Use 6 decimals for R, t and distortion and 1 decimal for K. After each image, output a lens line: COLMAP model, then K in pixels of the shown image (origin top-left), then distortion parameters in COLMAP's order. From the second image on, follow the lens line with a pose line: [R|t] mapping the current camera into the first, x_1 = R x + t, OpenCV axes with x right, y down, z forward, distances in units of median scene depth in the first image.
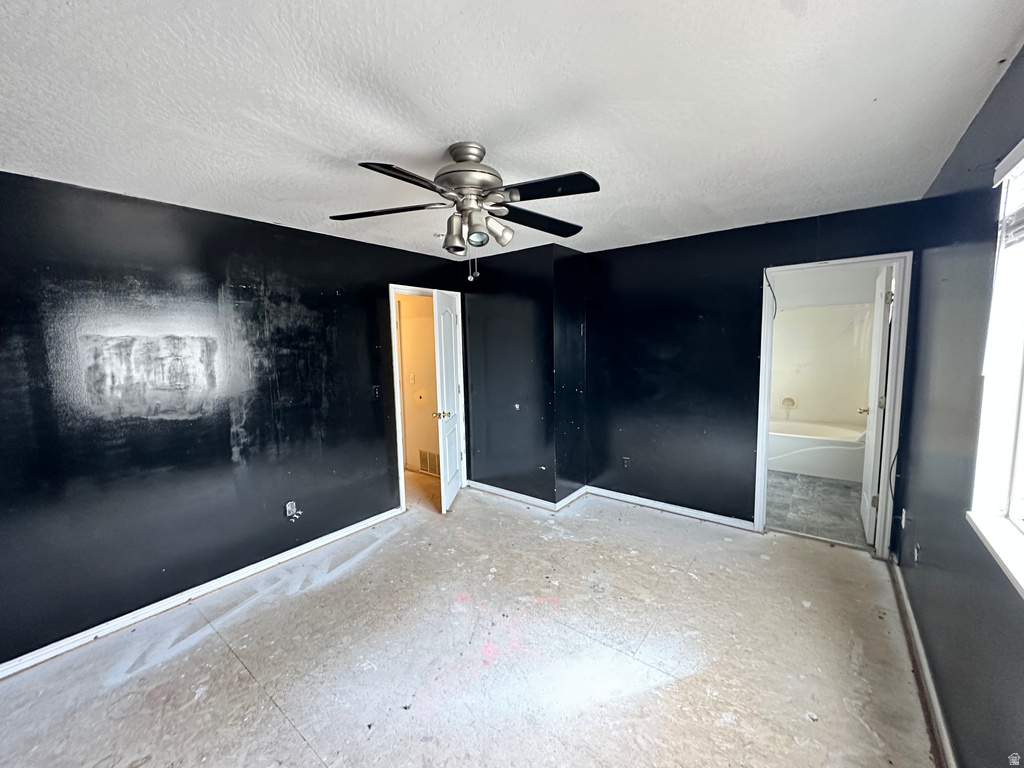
lens RADIAL K [[408.7, 0, 509.5], [0, 408.7, 384.6], [0, 0, 1]] dist [0.000180, -0.000017]
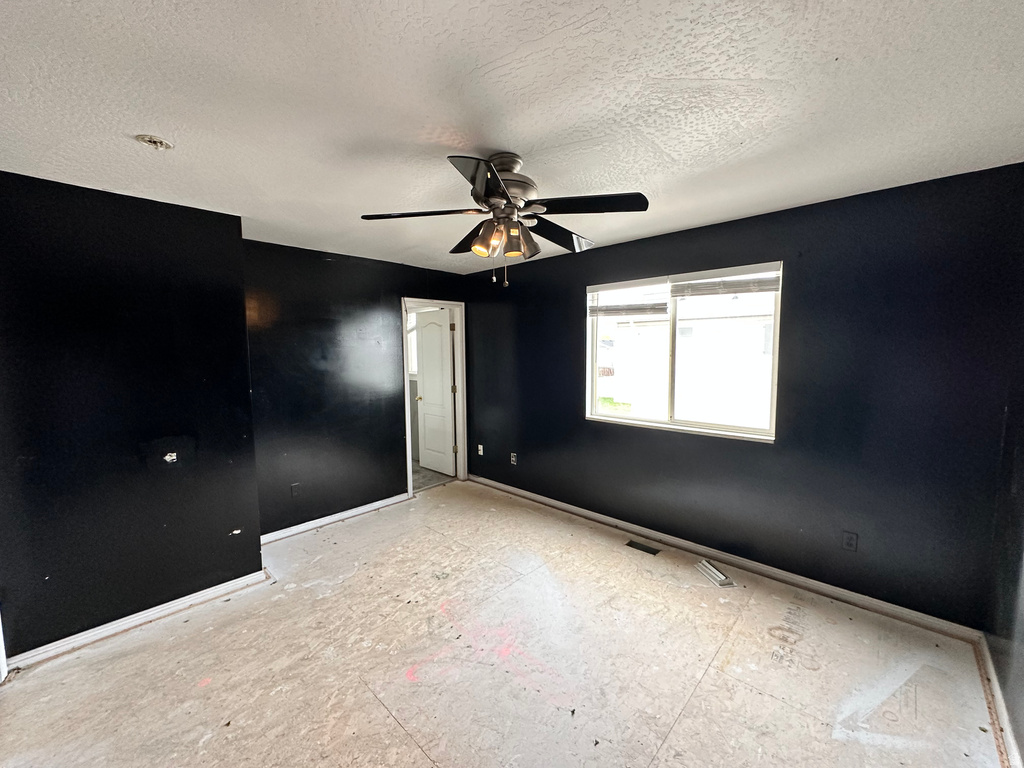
lens RADIAL K [[408.7, 0, 509.5], [0, 408.7, 384.6], [0, 0, 1]] dist [0.000180, -0.000017]
pose [[0.087743, -0.064450, 0.994056, -0.650161], [0.105870, 0.992856, 0.055028, -0.040410], [-0.990501, 0.100412, 0.093939, 0.526982]]
